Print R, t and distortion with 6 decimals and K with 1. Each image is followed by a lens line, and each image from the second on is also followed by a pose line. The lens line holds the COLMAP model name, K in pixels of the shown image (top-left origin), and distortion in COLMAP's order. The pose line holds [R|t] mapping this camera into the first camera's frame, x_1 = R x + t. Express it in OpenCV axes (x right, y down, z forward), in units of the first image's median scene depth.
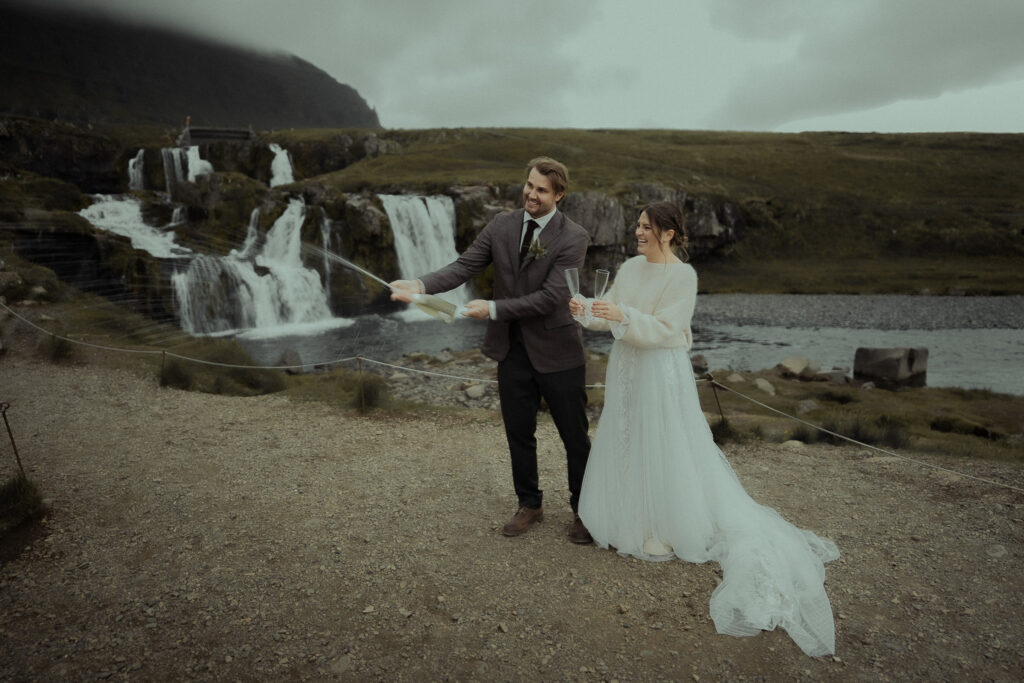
lens RADIAL K [[666.6, 0, 512.0], [0, 666.6, 341.5], [0, 0, 1]] dist [-0.000421, 0.001166]
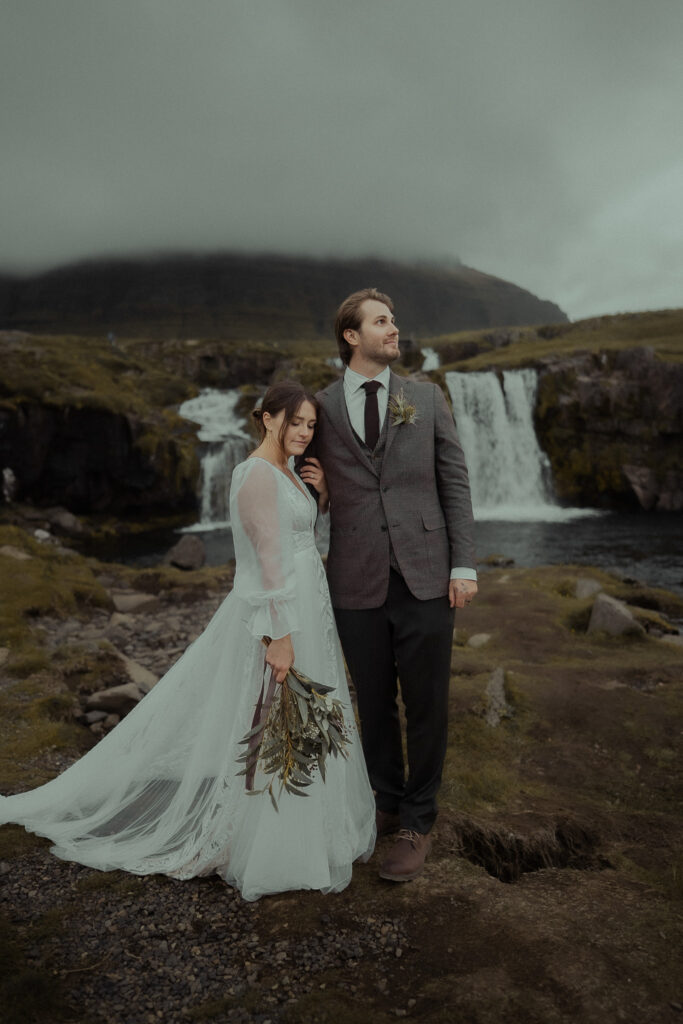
lens RADIAL K [[666.6, 0, 341.5], [0, 666.6, 512.0], [0, 0, 1]] dist [-0.000421, 0.001166]
pose [[0.867870, 0.047064, -0.494557, 0.105142], [-0.077225, 0.996182, -0.040716, 0.000847], [0.490752, 0.073528, 0.868191, 0.212374]]
